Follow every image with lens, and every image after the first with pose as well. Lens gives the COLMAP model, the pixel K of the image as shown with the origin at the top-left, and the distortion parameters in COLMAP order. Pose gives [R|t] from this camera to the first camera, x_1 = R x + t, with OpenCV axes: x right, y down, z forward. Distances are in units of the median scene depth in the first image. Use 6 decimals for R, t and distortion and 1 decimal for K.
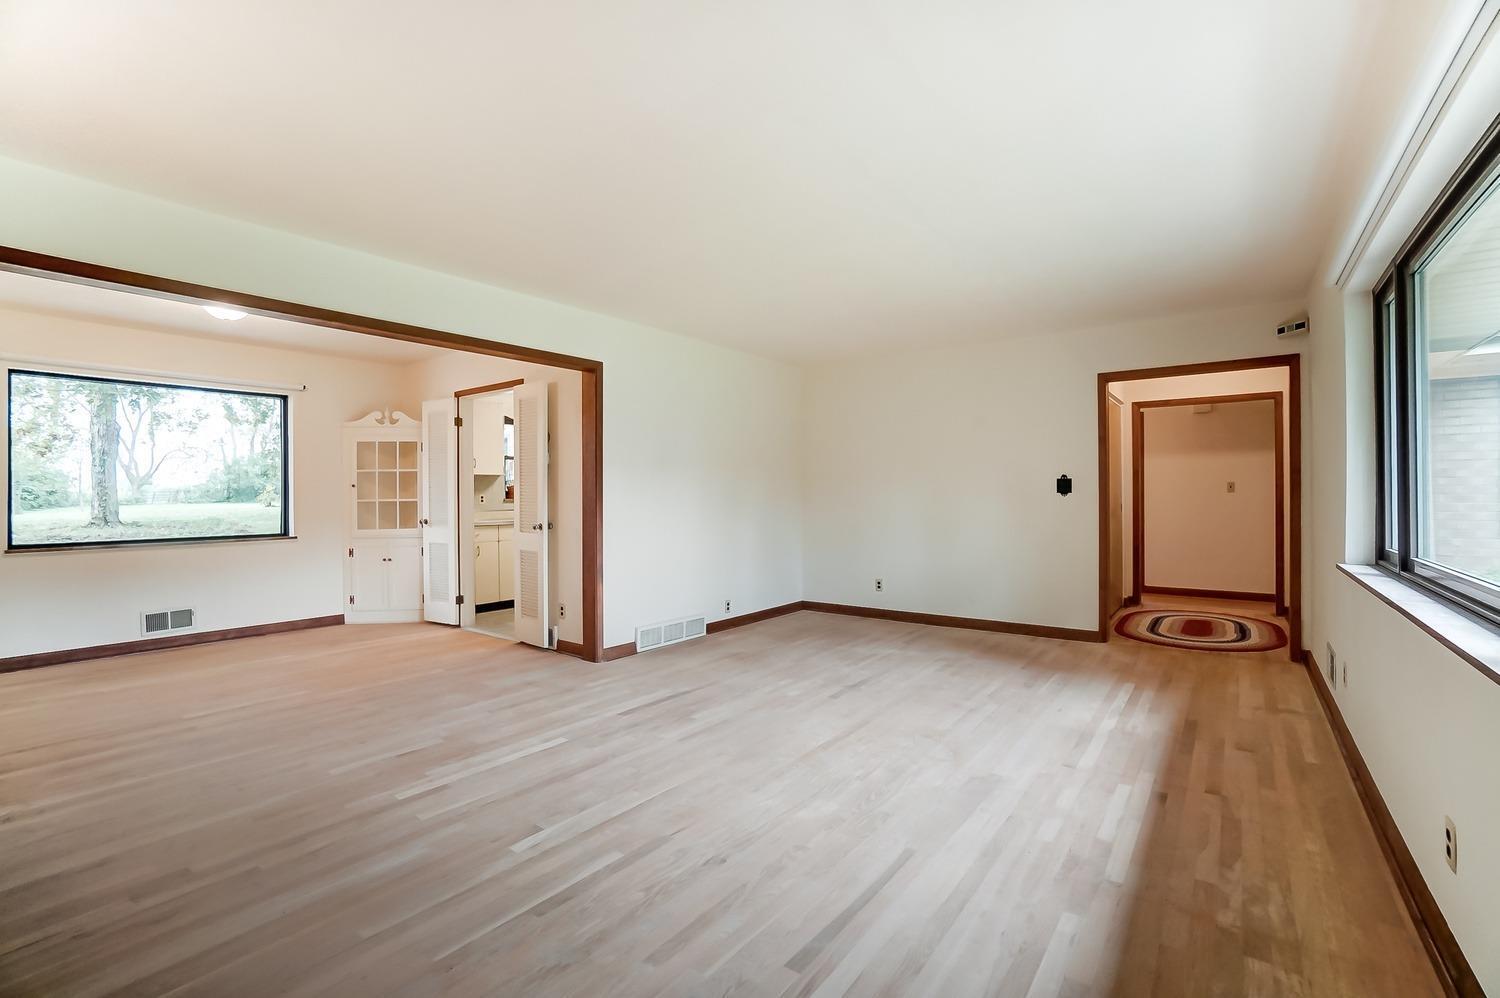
lens RADIAL K [[671.1, 0, 737.9], [0, 671.1, 499.8], [0, 0, 1]] dist [-0.054564, 0.019353]
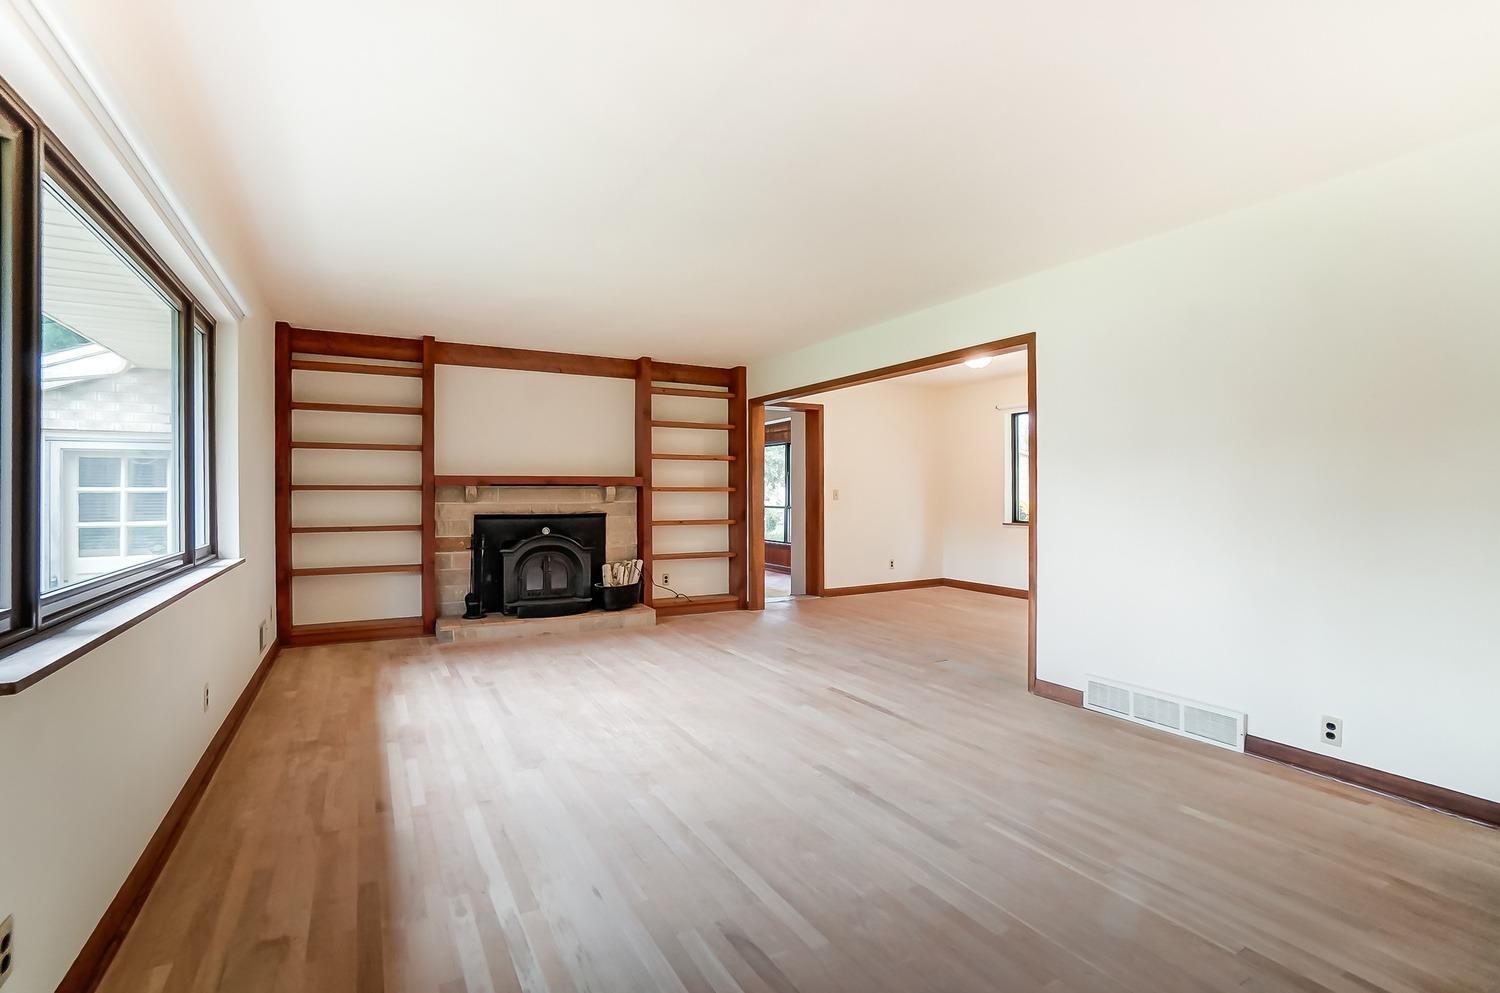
lens RADIAL K [[671.1, 0, 737.9], [0, 671.1, 497.3], [0, 0, 1]] dist [-0.054564, 0.019353]
pose [[-0.394911, 0.011666, -0.918645, 1.079119], [-0.000463, 0.999917, 0.012897, -0.019686], [0.918719, 0.005519, -0.394872, 1.517492]]
